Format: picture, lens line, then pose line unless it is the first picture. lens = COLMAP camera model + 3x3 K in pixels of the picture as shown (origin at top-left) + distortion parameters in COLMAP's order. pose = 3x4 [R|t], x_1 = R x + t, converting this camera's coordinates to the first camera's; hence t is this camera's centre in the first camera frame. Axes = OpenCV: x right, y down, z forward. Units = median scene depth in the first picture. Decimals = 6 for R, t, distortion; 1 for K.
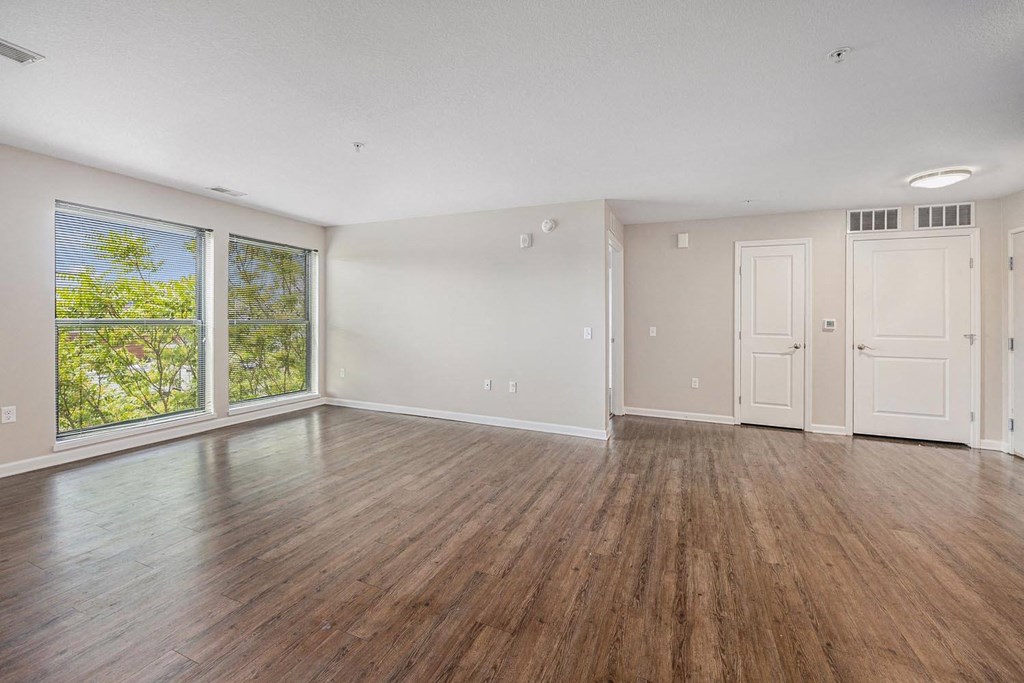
lens RADIAL K [[411.0, 0, 513.2], [0, 411.0, 324.8], [0, 0, 1]] dist [-0.003313, -0.000541]
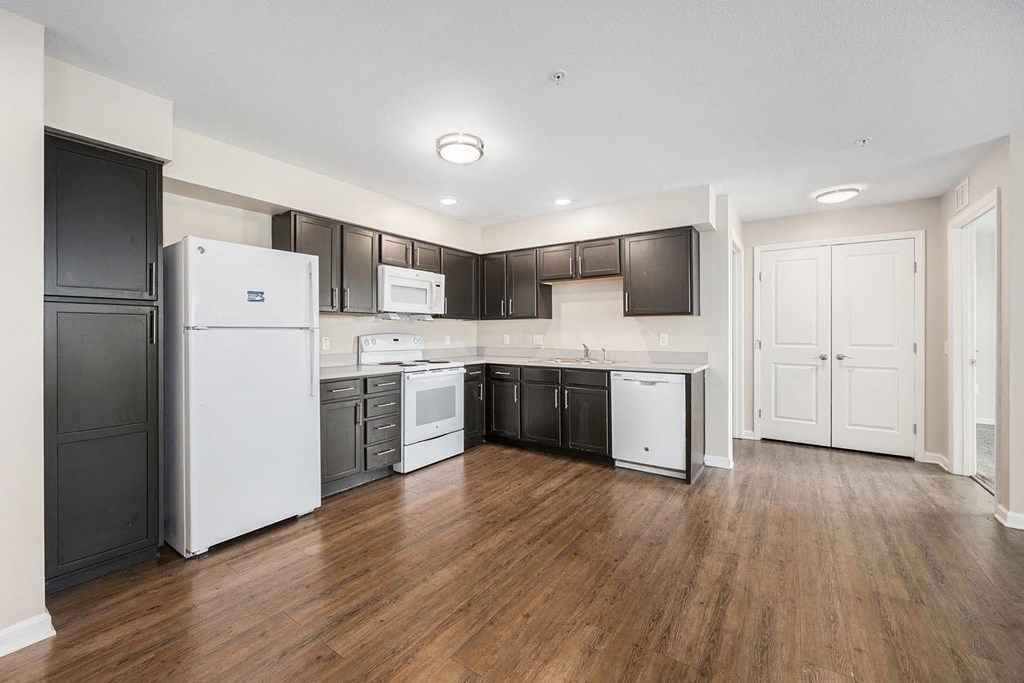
lens RADIAL K [[411.0, 0, 511.9], [0, 411.0, 334.6], [0, 0, 1]] dist [-0.003313, -0.000541]
pose [[-0.980761, -0.010168, 0.194949, 0.660410], [-0.009201, 0.999940, 0.005866, -0.005316], [-0.194997, 0.003960, -0.980796, 1.899218]]
